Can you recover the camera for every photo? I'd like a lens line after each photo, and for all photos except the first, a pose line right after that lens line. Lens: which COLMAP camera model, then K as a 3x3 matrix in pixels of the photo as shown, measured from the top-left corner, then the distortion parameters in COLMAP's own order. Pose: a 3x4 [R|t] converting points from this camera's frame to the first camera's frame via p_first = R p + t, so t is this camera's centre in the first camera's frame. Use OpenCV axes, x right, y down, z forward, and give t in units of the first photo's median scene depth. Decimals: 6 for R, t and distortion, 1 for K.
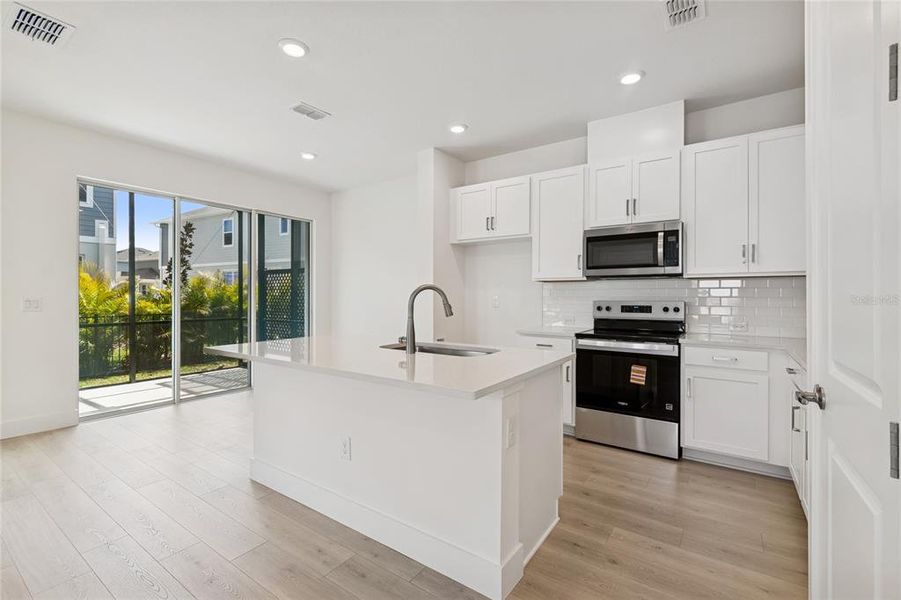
lens RADIAL K [[399.4, 0, 447.7], [0, 399.4, 302.0], [0, 0, 1]] dist [0.004248, 0.000473]
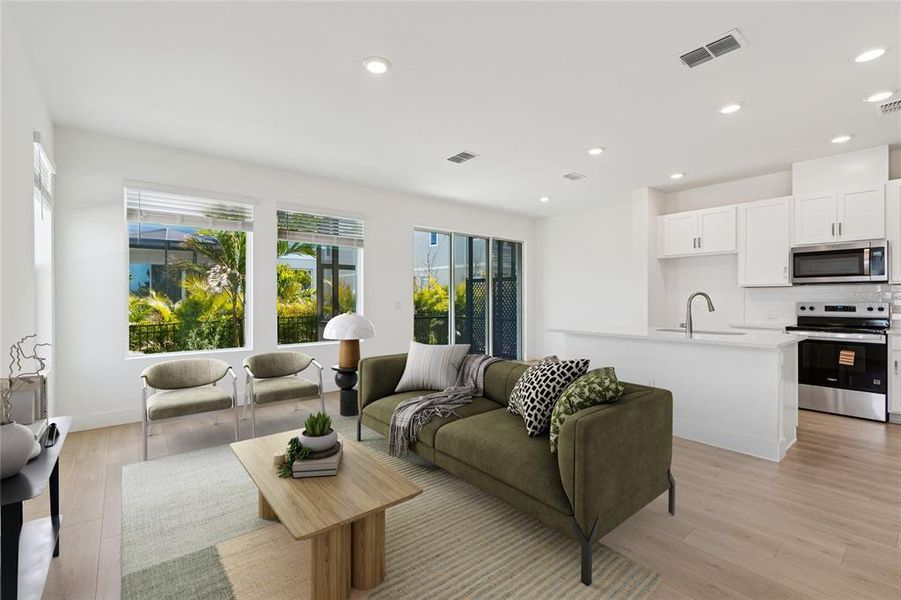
lens RADIAL K [[397.3, 0, 449.3], [0, 397.3, 303.7], [0, 0, 1]] dist [-0.000430, -0.000573]
pose [[0.962427, -0.000564, -0.271541, -0.395442], [-0.000435, 0.999993, -0.003620, 0.007518], [0.271541, 0.003602, 0.962420, -0.568340]]
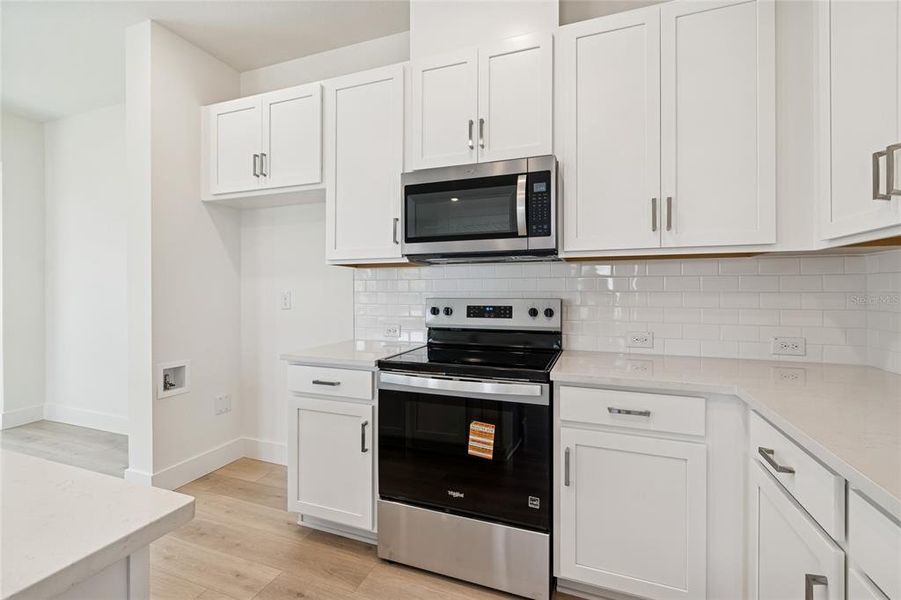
lens RADIAL K [[399.4, 0, 447.7], [0, 399.4, 302.0], [0, 0, 1]] dist [0.004248, 0.000473]
pose [[0.968621, -0.008258, 0.248404, 0.278057], [0.005592, 0.999919, 0.011438, -0.004692], [-0.248478, -0.009690, 0.968589, 0.460386]]
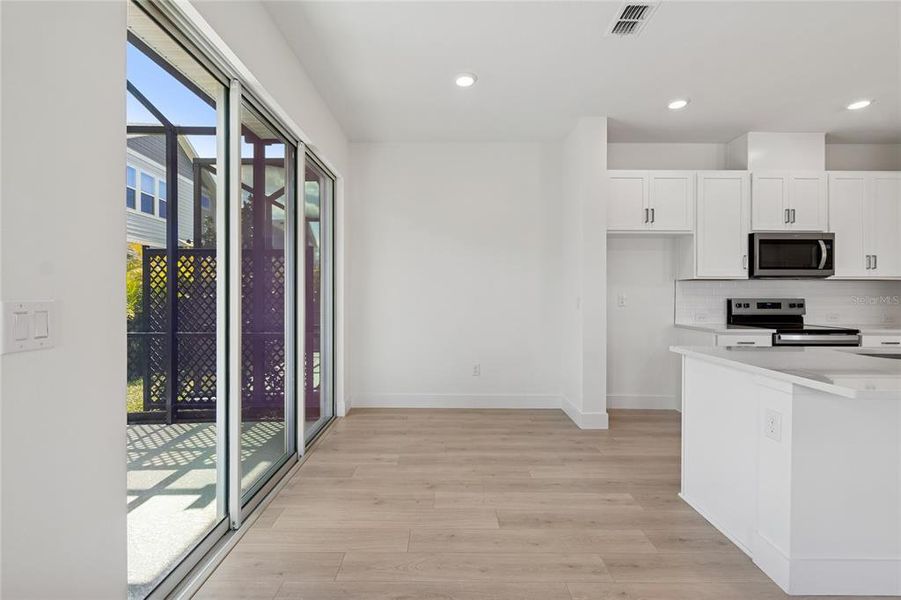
lens RADIAL K [[399.4, 0, 447.7], [0, 399.4, 302.0], [0, 0, 1]] dist [0.004248, 0.000473]
pose [[0.816251, -0.004979, 0.577676, -1.004746], [0.005982, 0.999982, 0.000167, 0.001511], [-0.577667, 0.003319, 0.816266, 0.635368]]
